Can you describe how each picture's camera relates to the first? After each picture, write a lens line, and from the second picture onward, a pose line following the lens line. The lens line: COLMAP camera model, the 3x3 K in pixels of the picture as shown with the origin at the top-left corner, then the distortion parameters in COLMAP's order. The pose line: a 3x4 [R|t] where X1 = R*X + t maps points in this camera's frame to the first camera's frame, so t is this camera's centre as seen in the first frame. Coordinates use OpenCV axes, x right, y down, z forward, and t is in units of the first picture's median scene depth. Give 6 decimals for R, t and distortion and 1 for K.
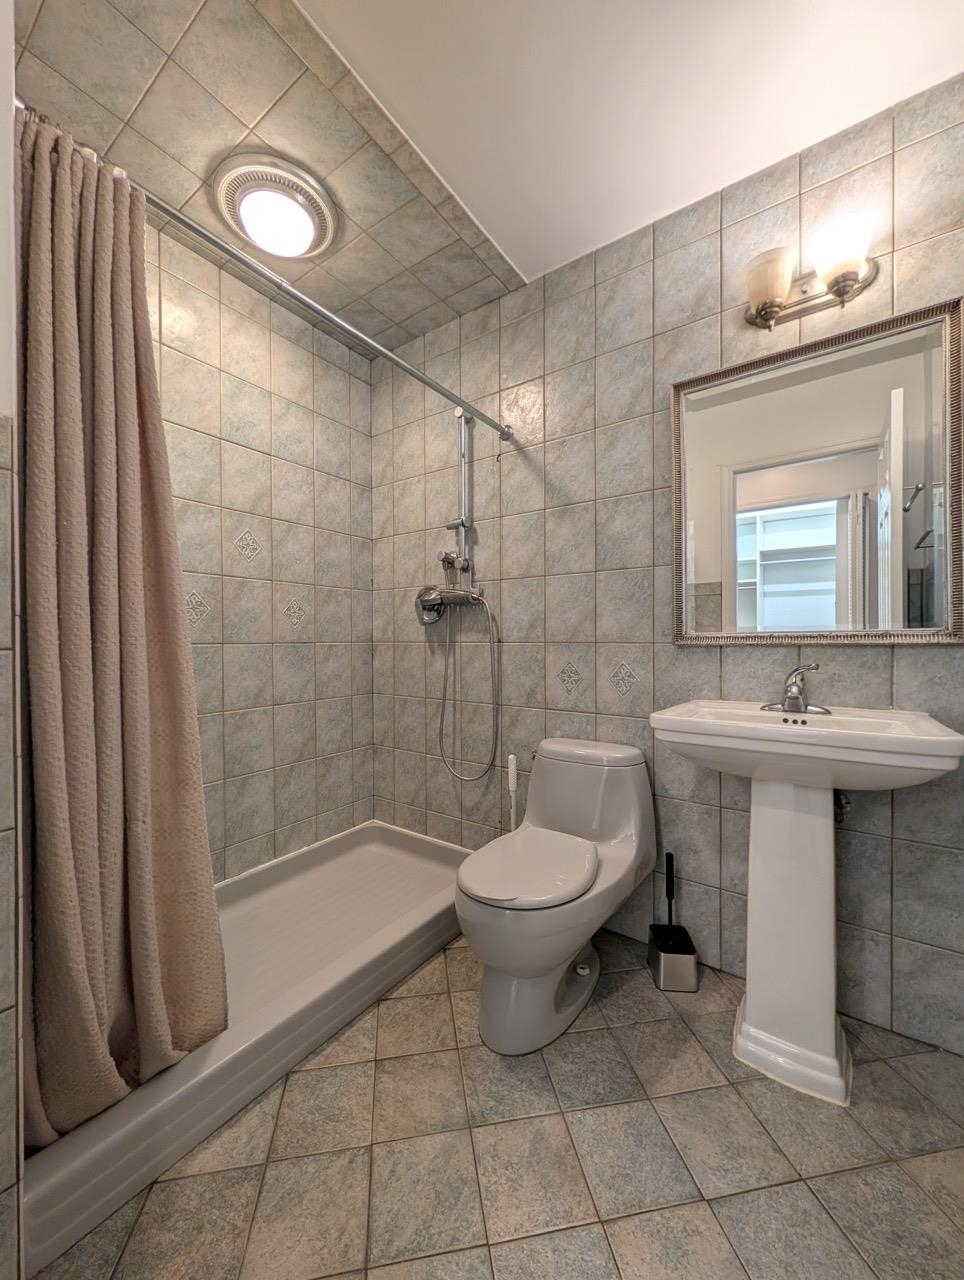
lens RADIAL K [[492.0, 0, 482.0], [0, 492.0, 640.0], [0, 0, 1]] dist [0.000237, 0.000257]
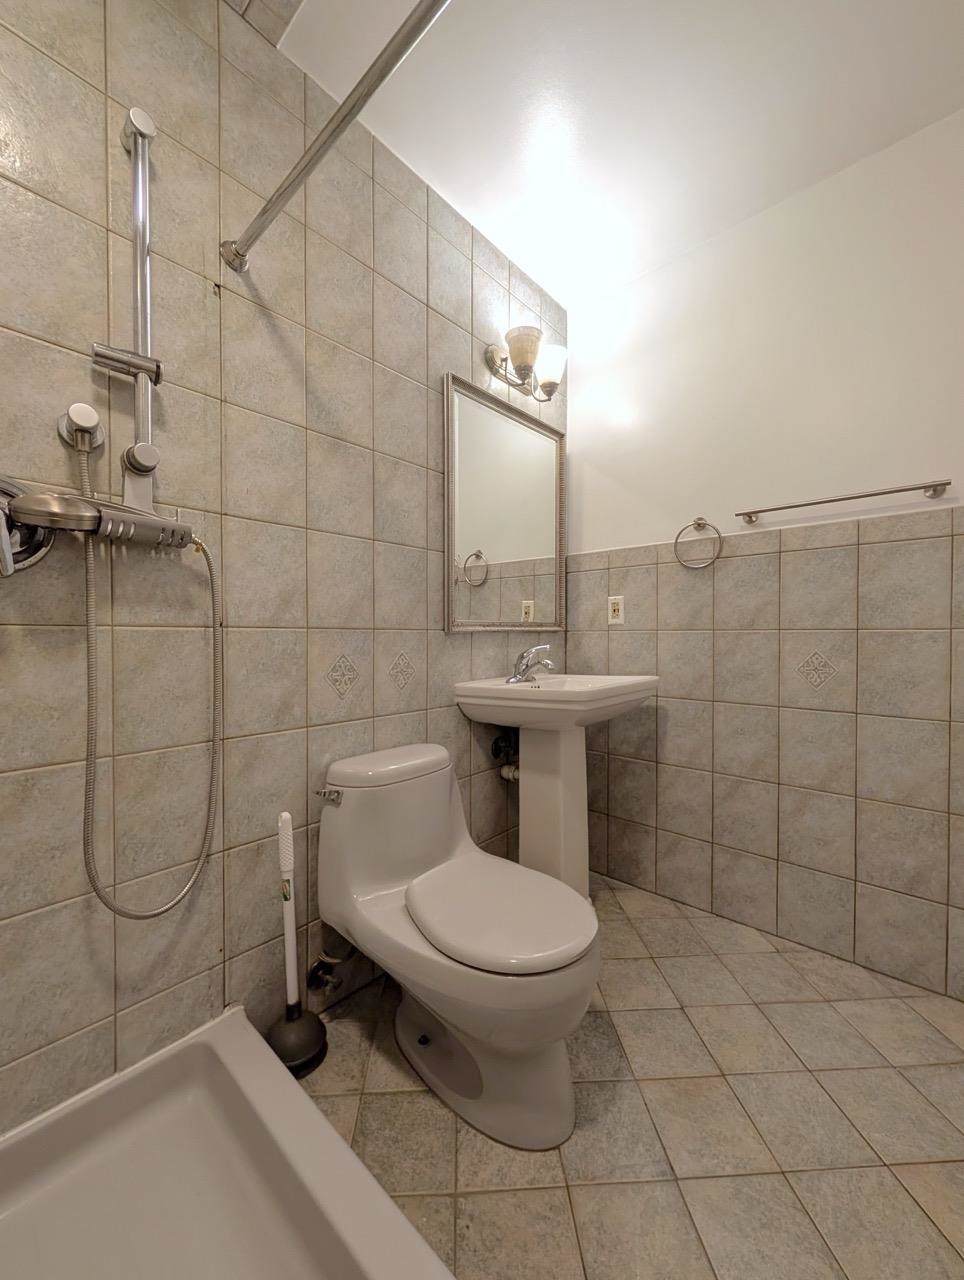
lens RADIAL K [[492.0, 0, 482.0], [0, 492.0, 640.0], [0, 0, 1]] dist [0.000237, 0.000257]
pose [[0.115118, -0.007608, 0.993323, -0.529499], [0.000306, 0.999971, 0.007623, 0.016955], [-0.993352, -0.000574, 0.115117, 0.713099]]
